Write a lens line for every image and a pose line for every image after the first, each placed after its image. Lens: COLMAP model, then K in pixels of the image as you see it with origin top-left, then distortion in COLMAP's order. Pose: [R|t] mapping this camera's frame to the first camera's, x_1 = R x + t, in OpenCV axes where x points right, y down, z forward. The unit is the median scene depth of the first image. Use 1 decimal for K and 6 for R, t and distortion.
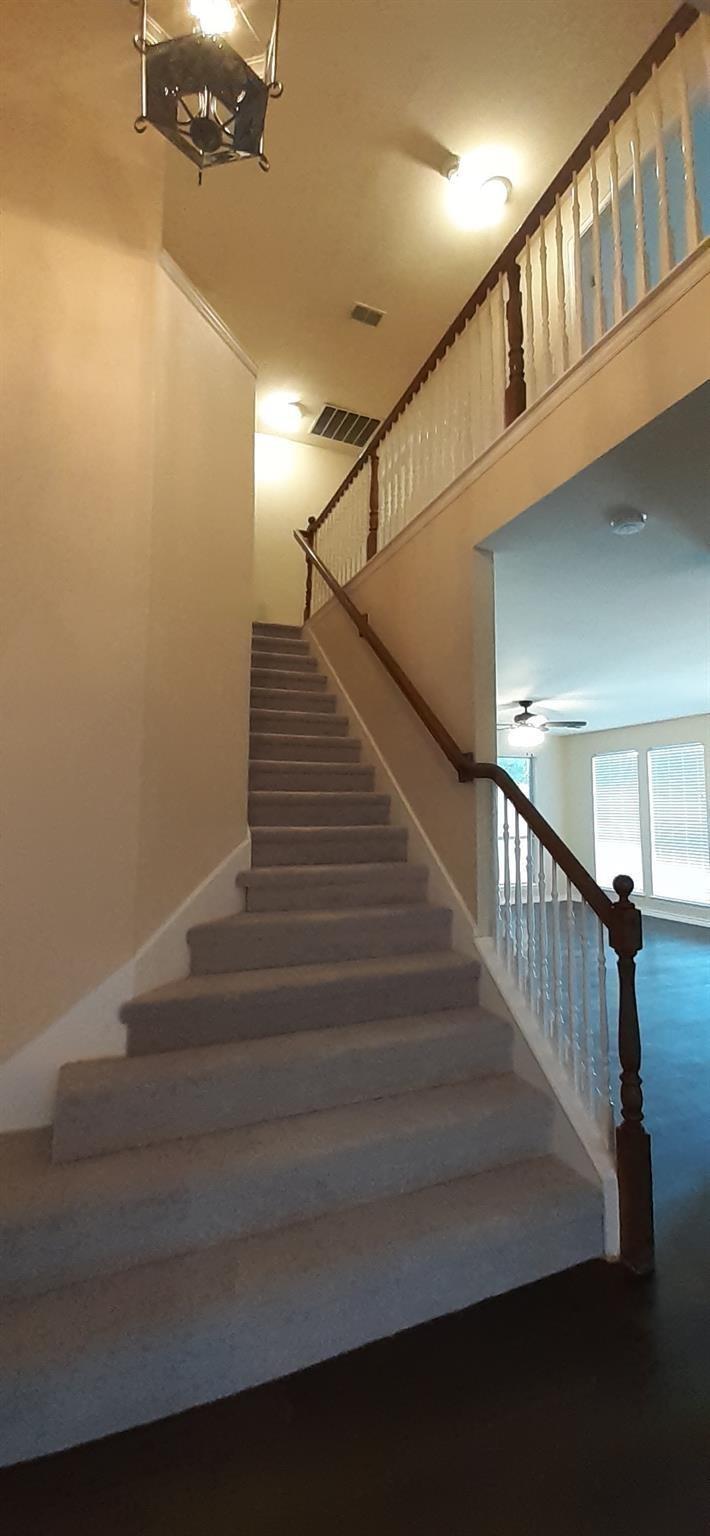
lens RADIAL K [[611.6, 0, 352.2], [0, 611.6, 757.6], [0, 0, 1]] dist [0.002035, -0.004812]
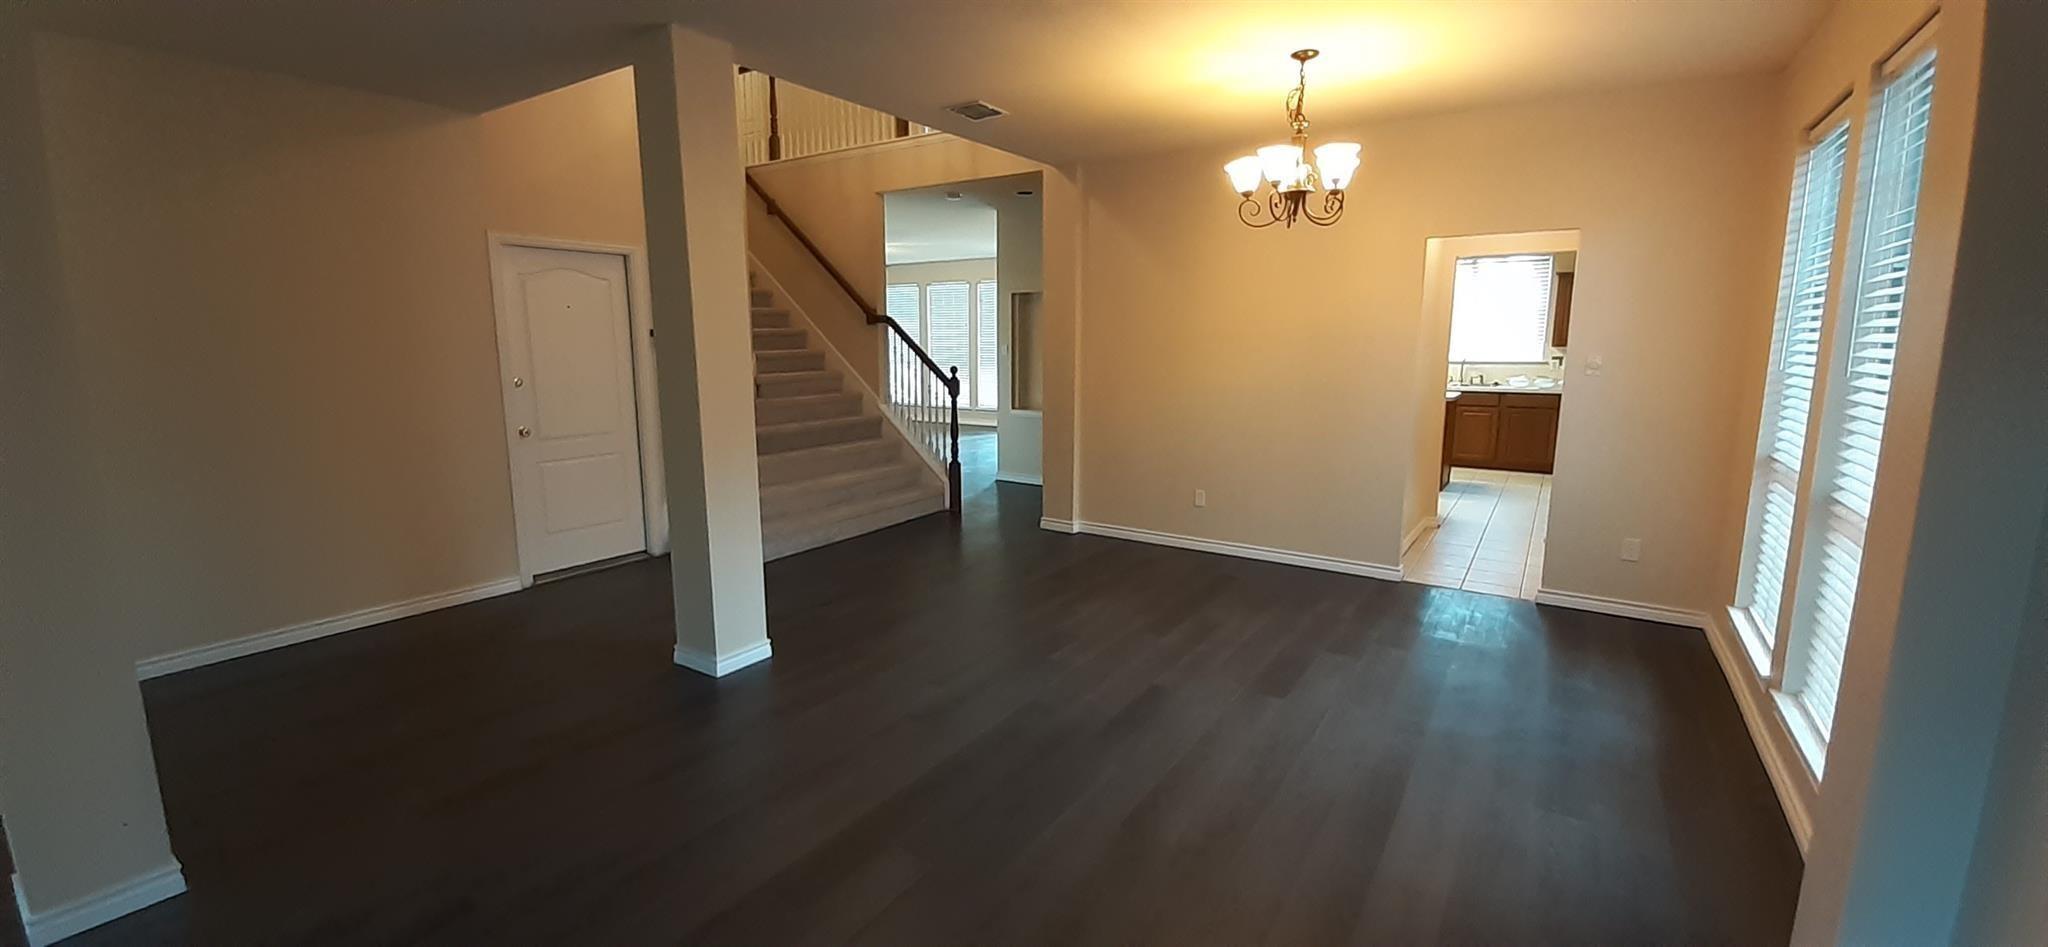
lens RADIAL K [[815.4, 0, 1020.7], [0, 815.4, 467.4], [0, 0, 1]] dist [0.002035, -0.004812]
pose [[0.824823, -0.099705, 0.556530, -0.894728], [-0.039596, 0.971725, 0.232773, -0.137715], [-0.564003, -0.214033, 0.797553, -1.389595]]
